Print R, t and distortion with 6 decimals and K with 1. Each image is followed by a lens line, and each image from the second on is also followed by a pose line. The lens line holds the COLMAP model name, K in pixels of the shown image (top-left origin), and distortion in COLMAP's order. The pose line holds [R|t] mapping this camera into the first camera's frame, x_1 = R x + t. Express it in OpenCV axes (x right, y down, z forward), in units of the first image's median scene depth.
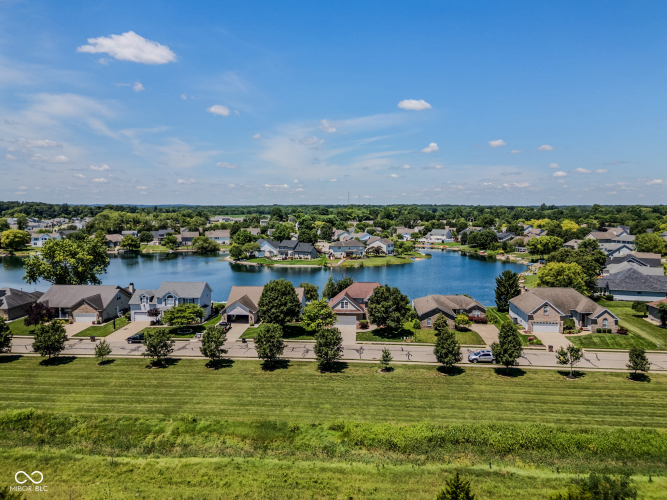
lens RADIAL K [[492.0, 0, 335.7], [0, 492.0, 247.1], [0, 0, 1]] dist [0.029454, -0.005489]
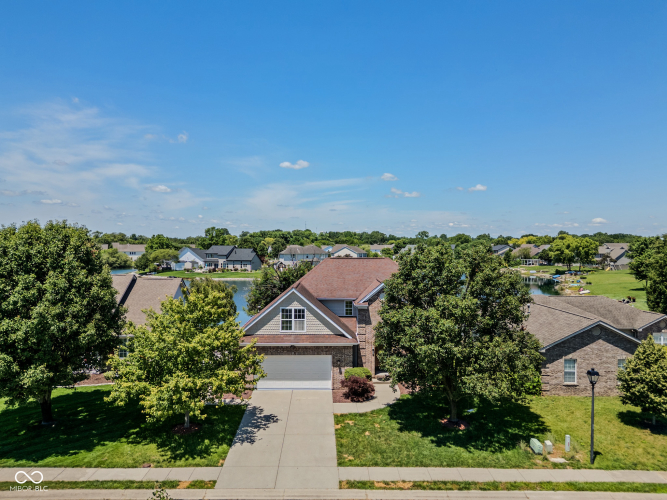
lens RADIAL K [[492.0, 0, 335.7], [0, 492.0, 247.1], [0, 0, 1]] dist [0.029454, -0.005489]
pose [[0.996261, -0.001468, 0.086385, 0.017951], [0.007703, 0.997384, -0.071878, 0.094013], [-0.086053, 0.072275, 0.993666, 0.682644]]
